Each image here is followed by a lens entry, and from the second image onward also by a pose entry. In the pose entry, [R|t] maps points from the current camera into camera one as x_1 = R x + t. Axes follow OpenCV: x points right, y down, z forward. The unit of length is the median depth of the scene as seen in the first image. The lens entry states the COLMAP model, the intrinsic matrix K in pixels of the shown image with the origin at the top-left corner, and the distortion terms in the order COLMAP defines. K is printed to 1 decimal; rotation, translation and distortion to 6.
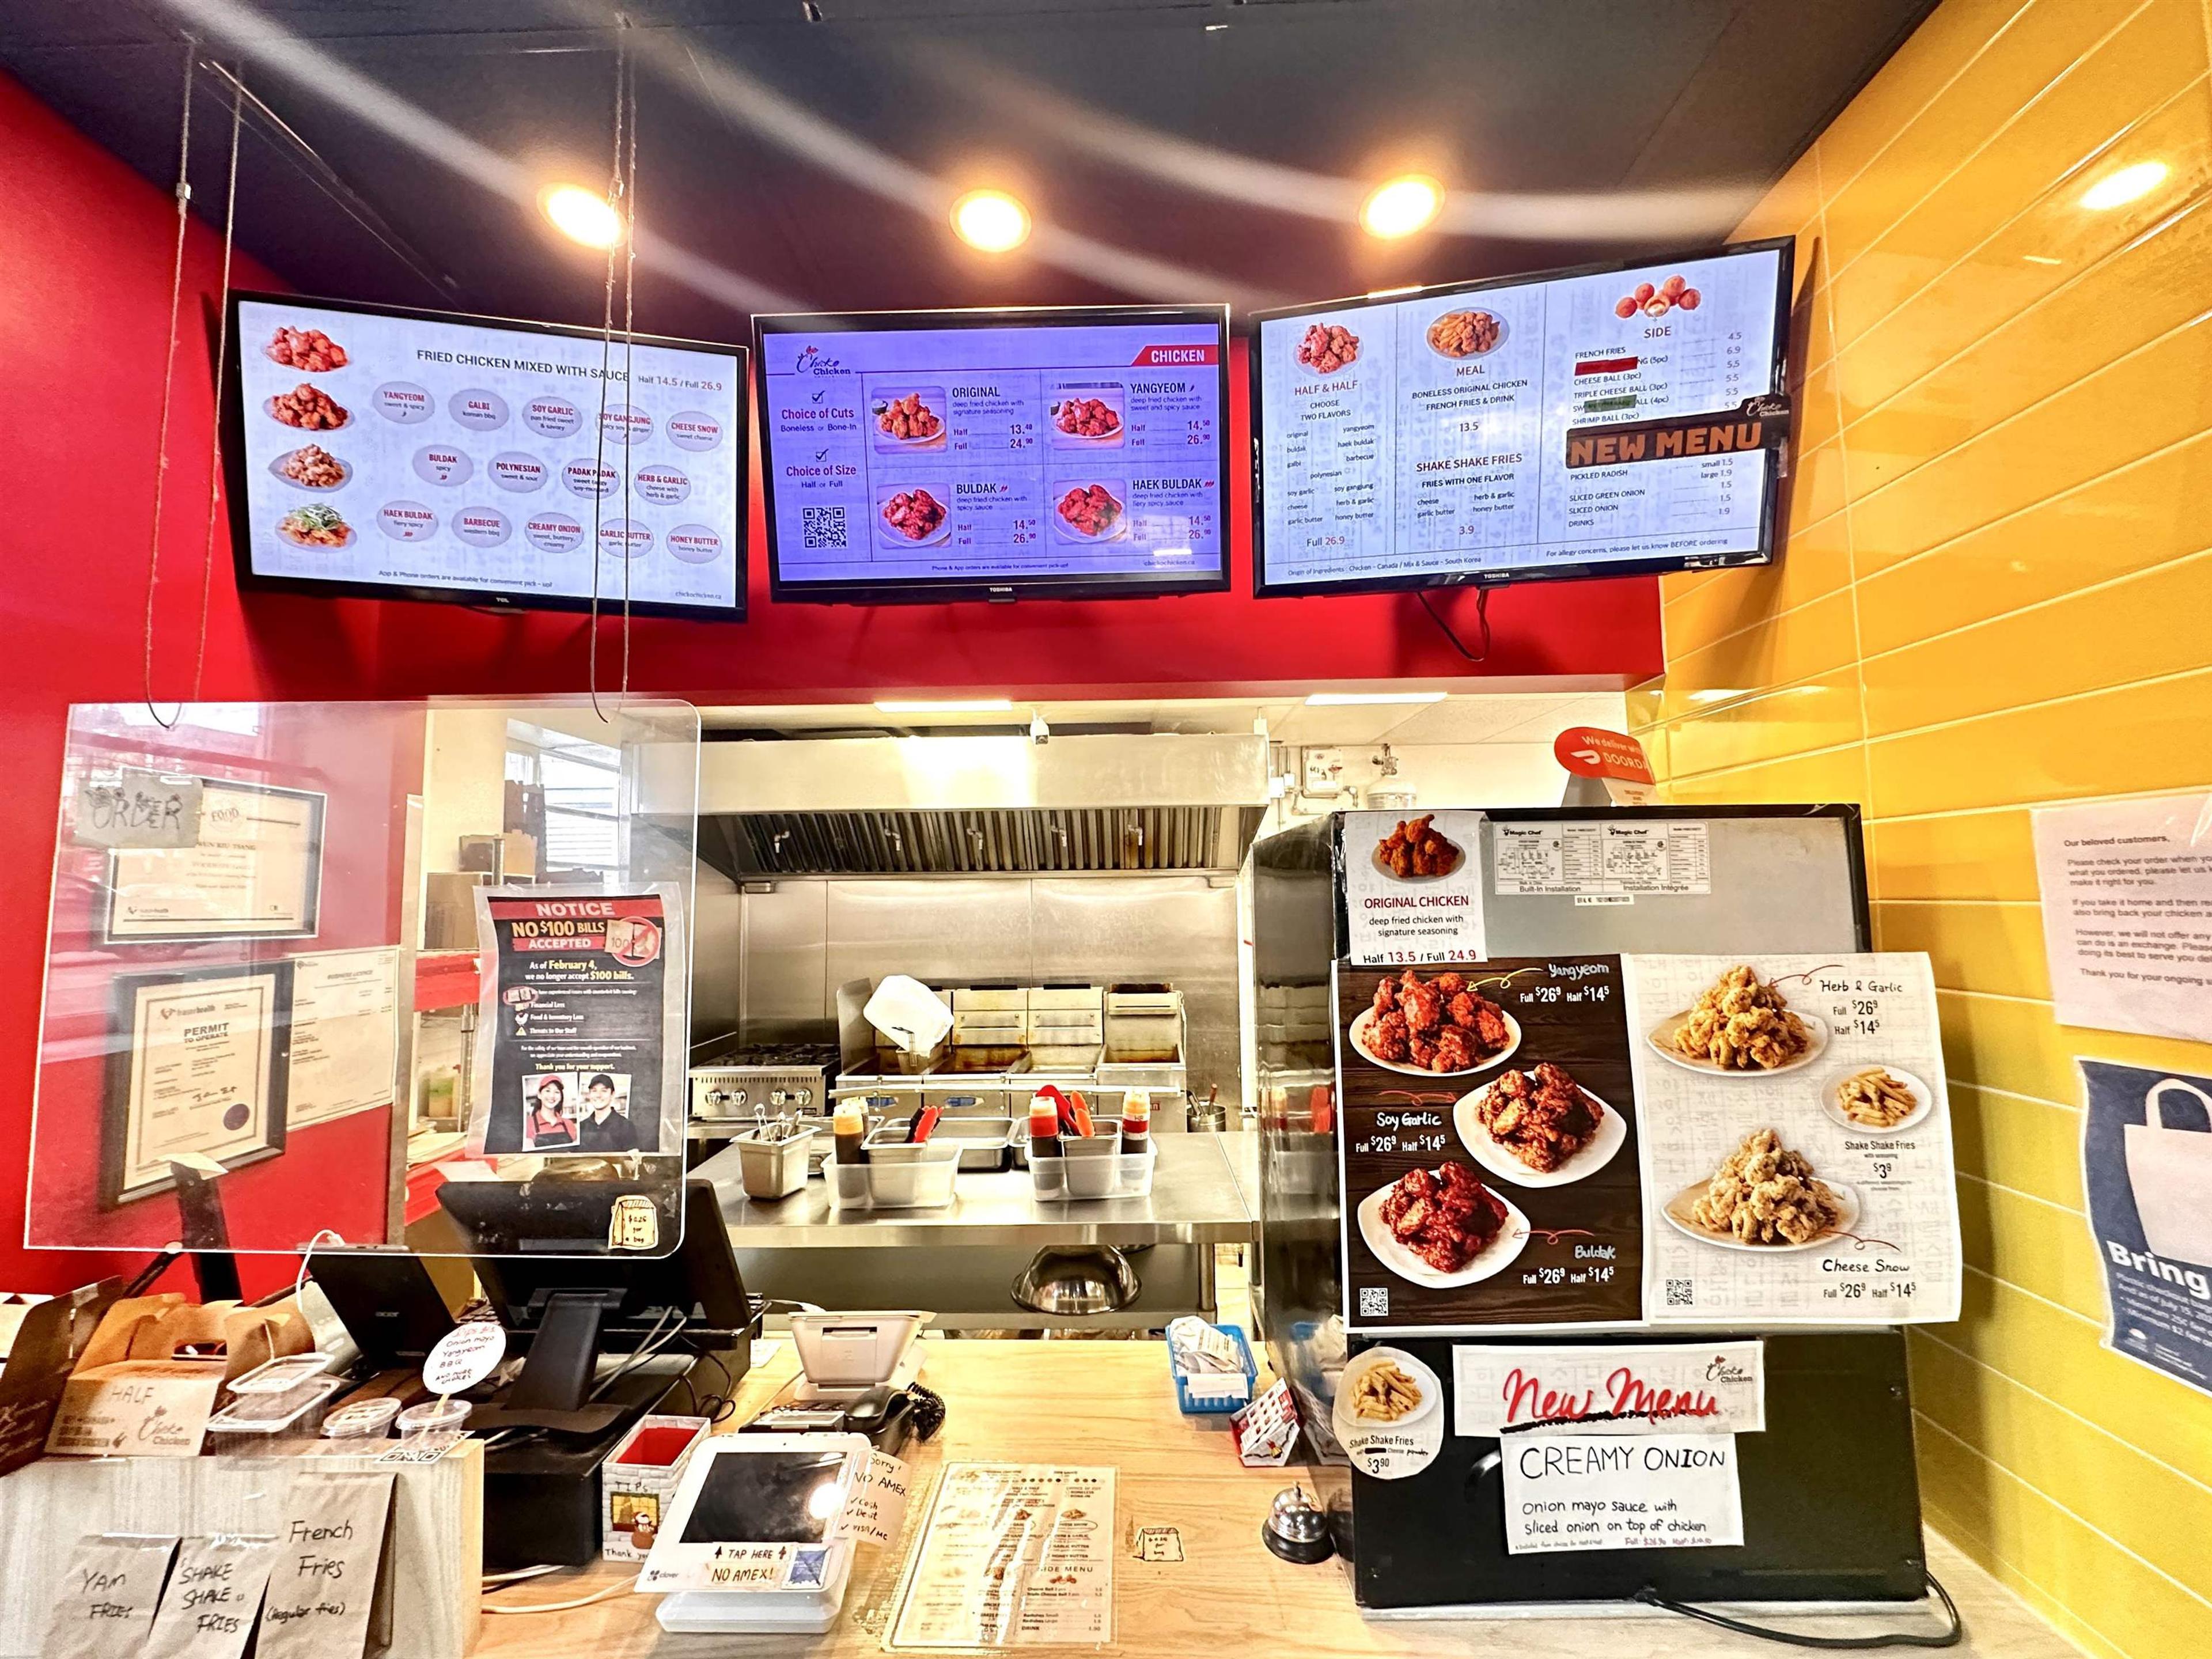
lens RADIAL K [[875.7, 0, 1110.8], [0, 875.7, 823.9], [0, 0, 1]] dist [-0.009644, 0.001107]
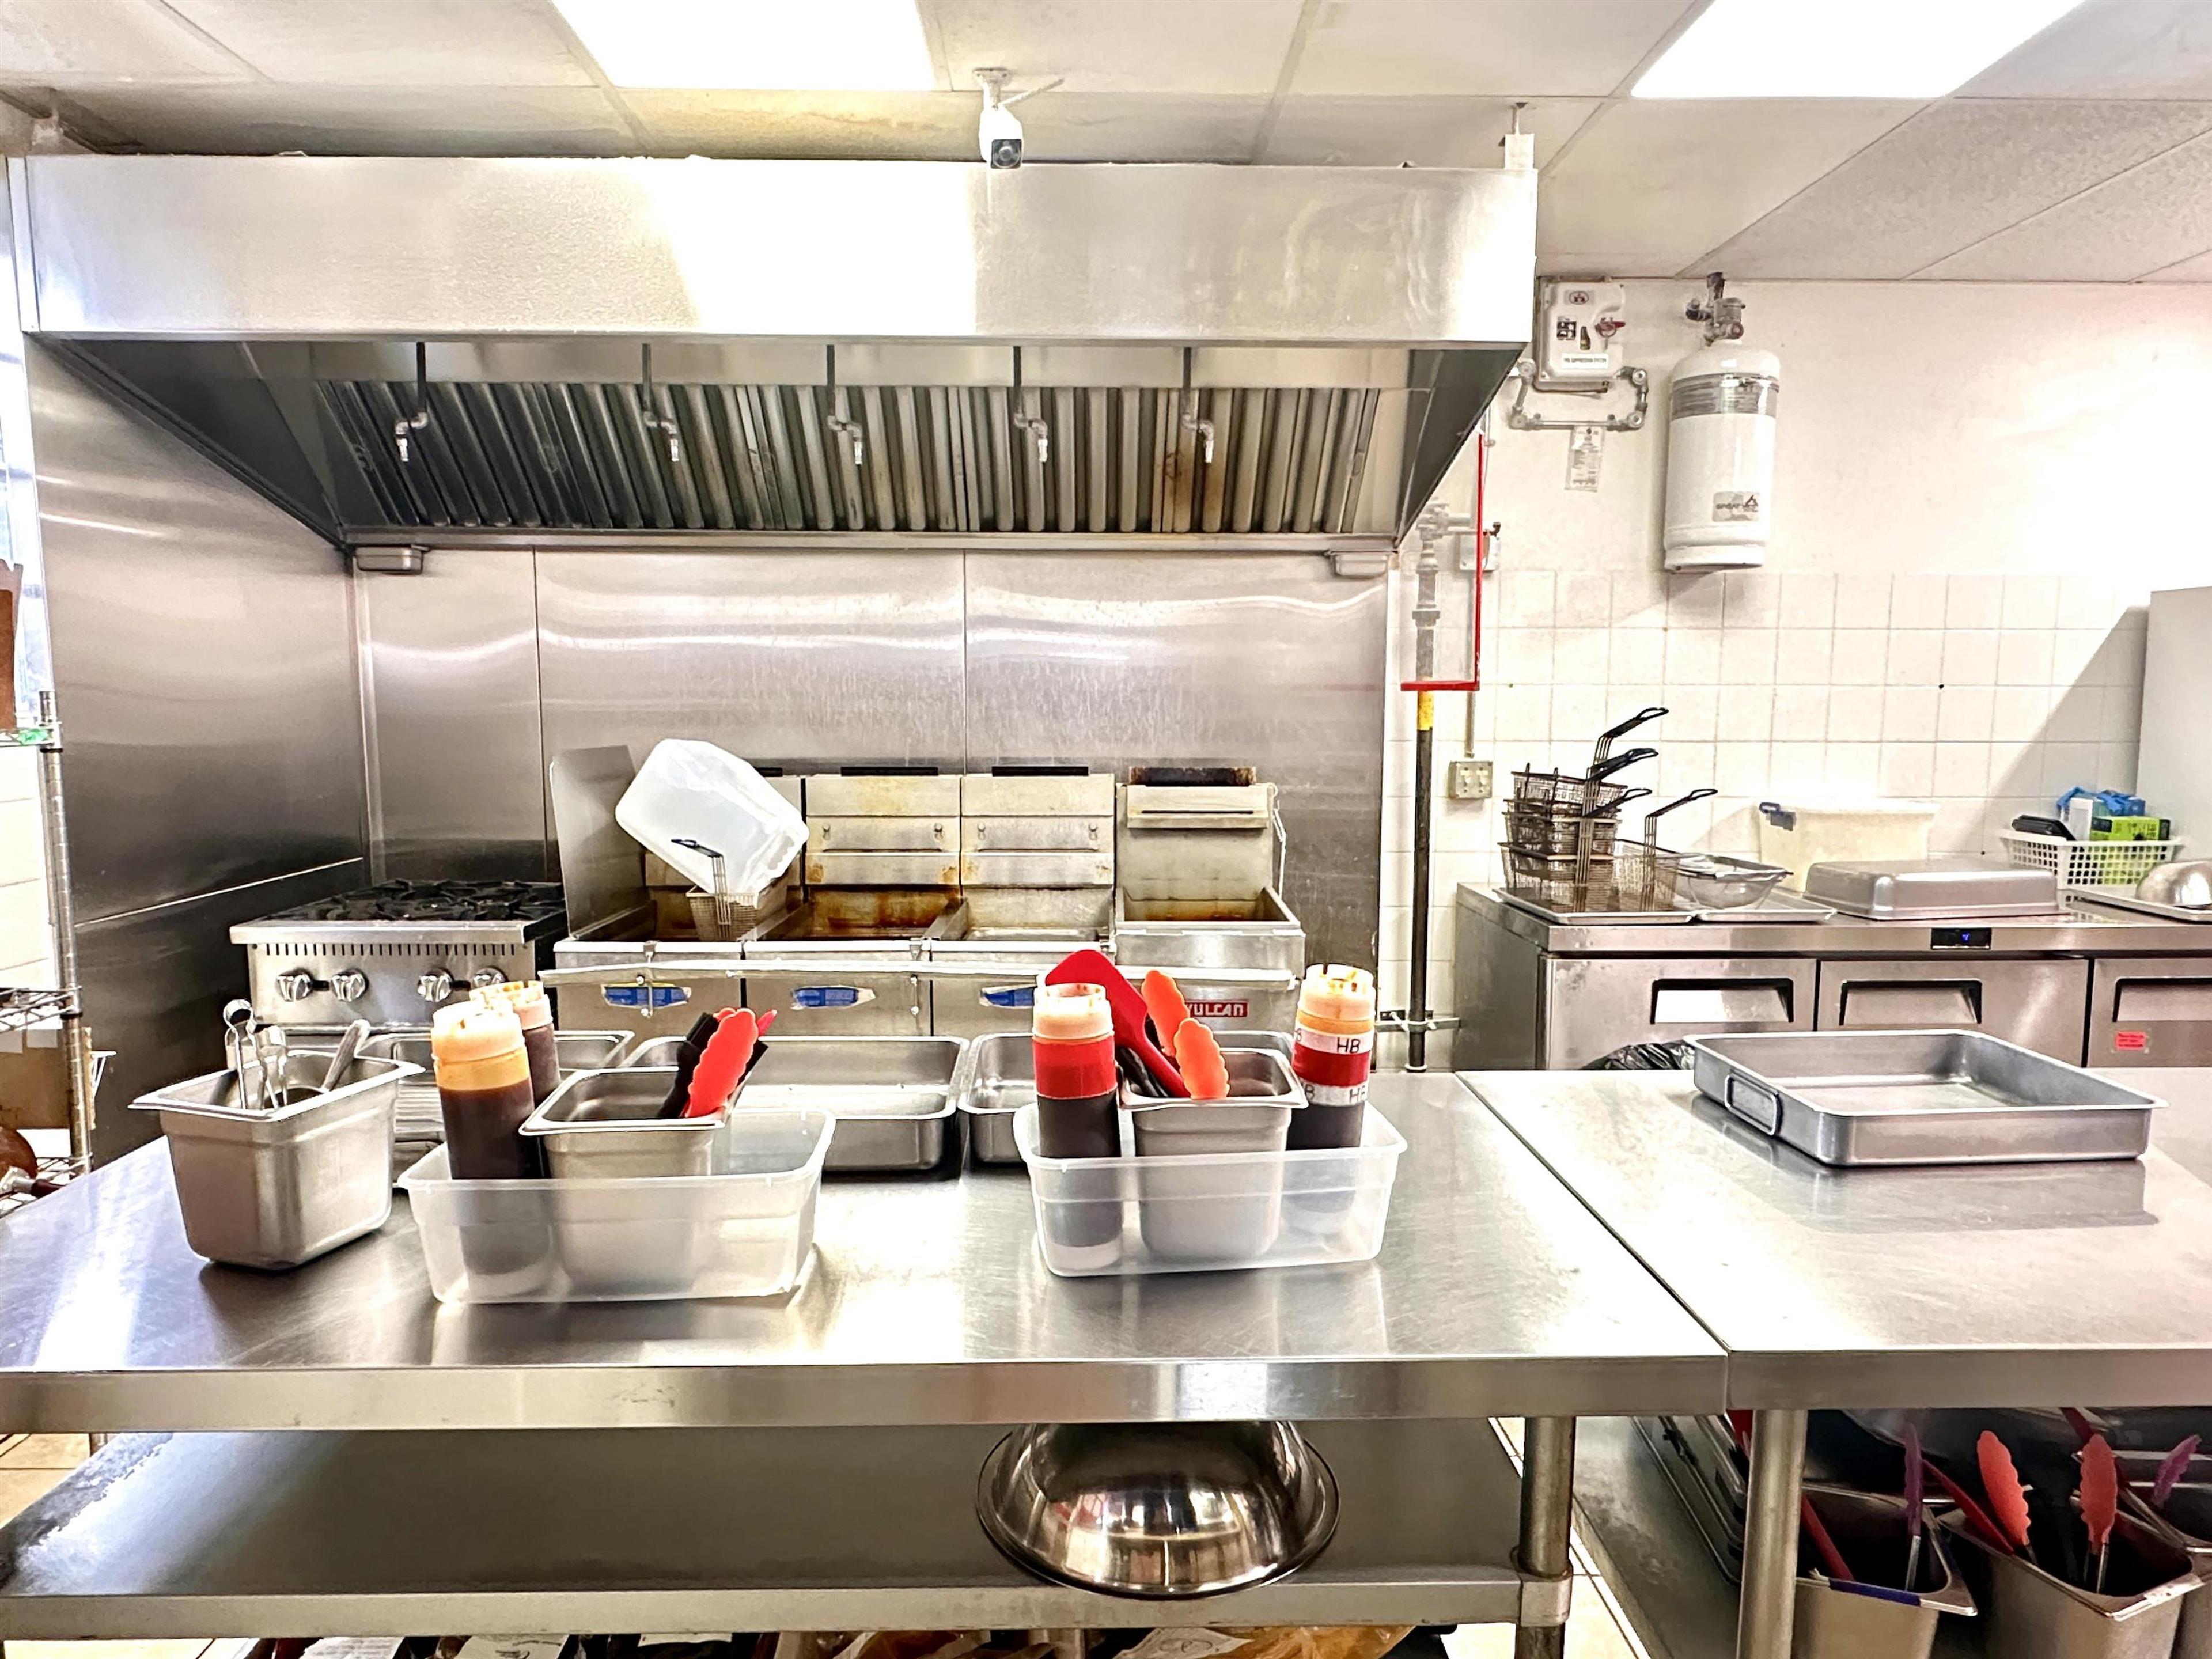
lens RADIAL K [[1391.9, 0, 1110.2], [0, 1391.9, 835.7], [0, 0, 1]] dist [-0.003795, -0.002348]
pose [[0.999260, 0.011267, 0.036763, -0.044257], [-0.018042, 0.981711, 0.189521, 0.082258], [-0.033955, -0.190044, 0.981188, 0.258888]]
